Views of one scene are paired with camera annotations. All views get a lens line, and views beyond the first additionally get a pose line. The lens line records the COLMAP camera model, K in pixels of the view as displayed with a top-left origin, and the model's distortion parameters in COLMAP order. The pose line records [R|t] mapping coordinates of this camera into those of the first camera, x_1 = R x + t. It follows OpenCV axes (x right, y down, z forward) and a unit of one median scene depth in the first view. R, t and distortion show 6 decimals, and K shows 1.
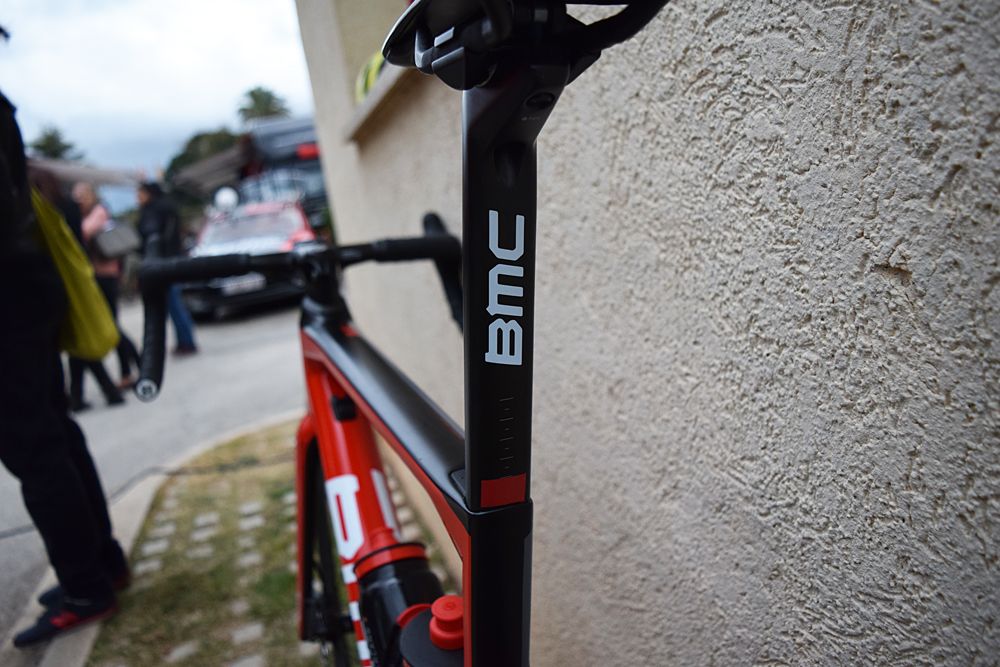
lens RADIAL K [[768.0, 0, 541.8], [0, 768.0, 324.8], [0, 0, 1]] dist [-0.102624, 0.026746]
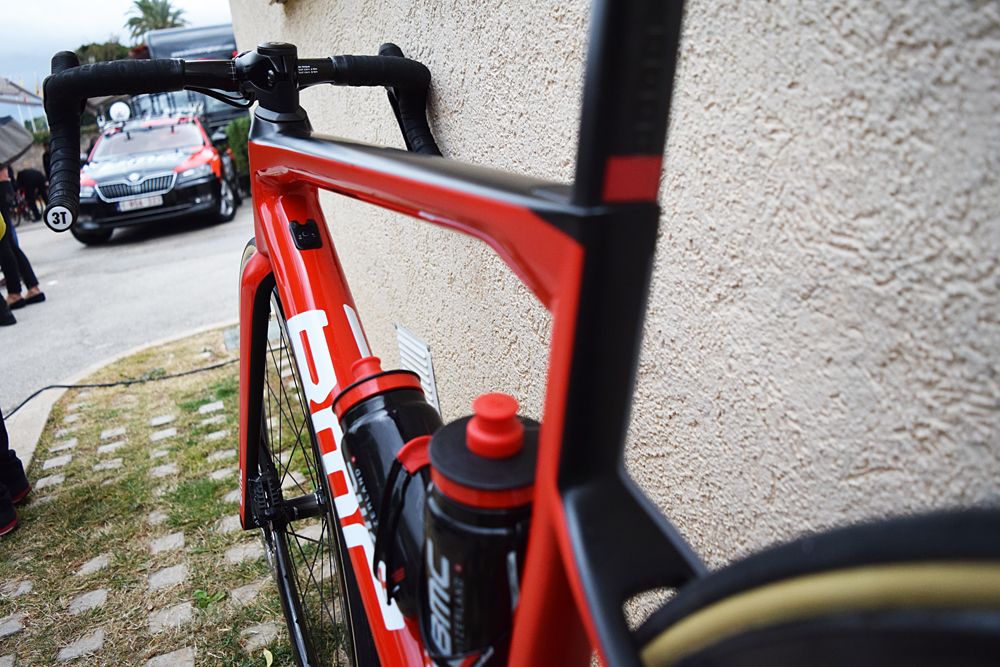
lens RADIAL K [[768.0, 0, 548.1], [0, 768.0, 318.8], [0, 0, 1]] dist [-0.102624, 0.026746]
pose [[0.992307, 0.002483, 0.123774, -0.147377], [-0.012574, 0.996650, 0.080812, 0.197709], [-0.123159, -0.081747, 0.989014, 0.200587]]
